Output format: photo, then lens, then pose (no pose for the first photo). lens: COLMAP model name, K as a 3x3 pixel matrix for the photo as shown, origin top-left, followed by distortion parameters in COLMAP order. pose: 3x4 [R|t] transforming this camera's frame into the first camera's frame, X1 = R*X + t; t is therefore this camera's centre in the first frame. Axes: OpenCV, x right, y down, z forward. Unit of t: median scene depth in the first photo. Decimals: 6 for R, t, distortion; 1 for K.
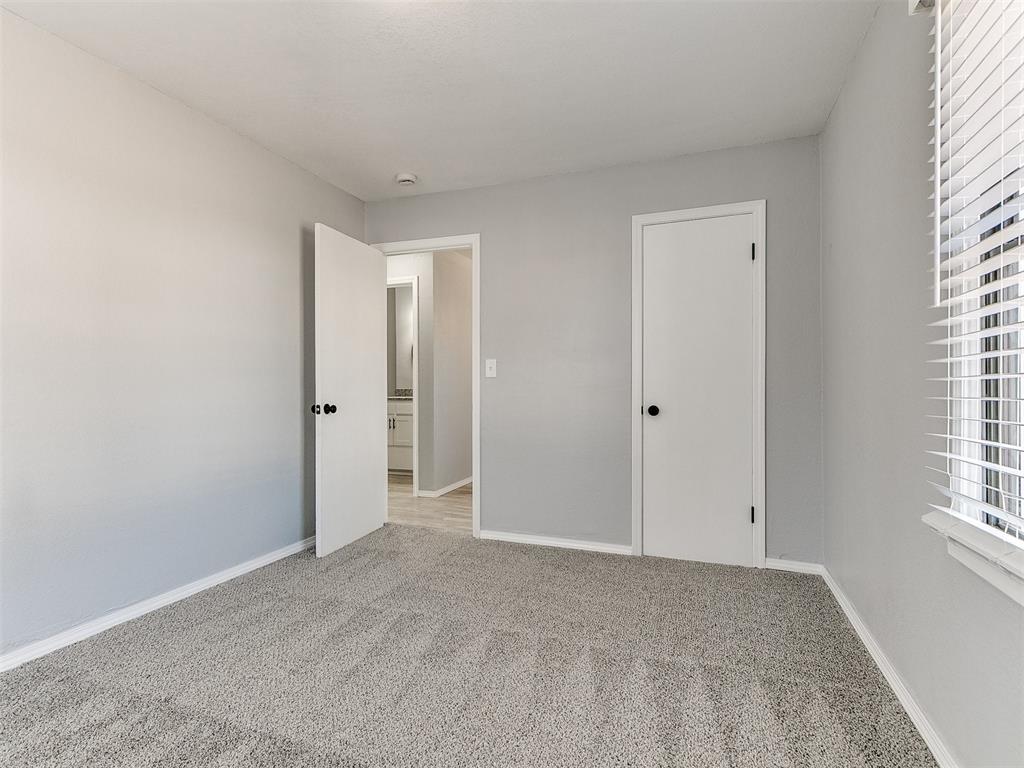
lens RADIAL K [[535.2, 0, 500.8], [0, 535.2, 388.4], [0, 0, 1]] dist [0.007211, -0.001082]
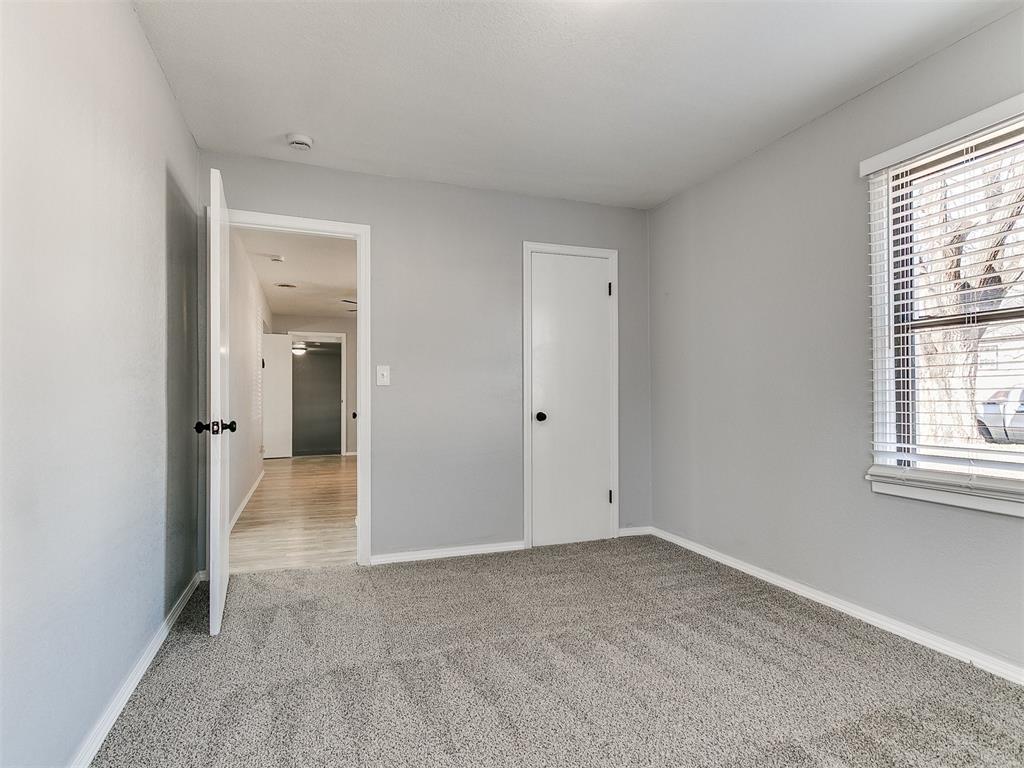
lens RADIAL K [[535.2, 0, 500.8], [0, 535.2, 388.4], [0, 0, 1]] dist [0.007211, -0.001082]
pose [[0.753399, 0.007070, 0.657526, -0.518626], [0.003080, 0.999893, -0.014281, -0.002106], [-0.657557, 0.012784, 0.753297, 0.201628]]
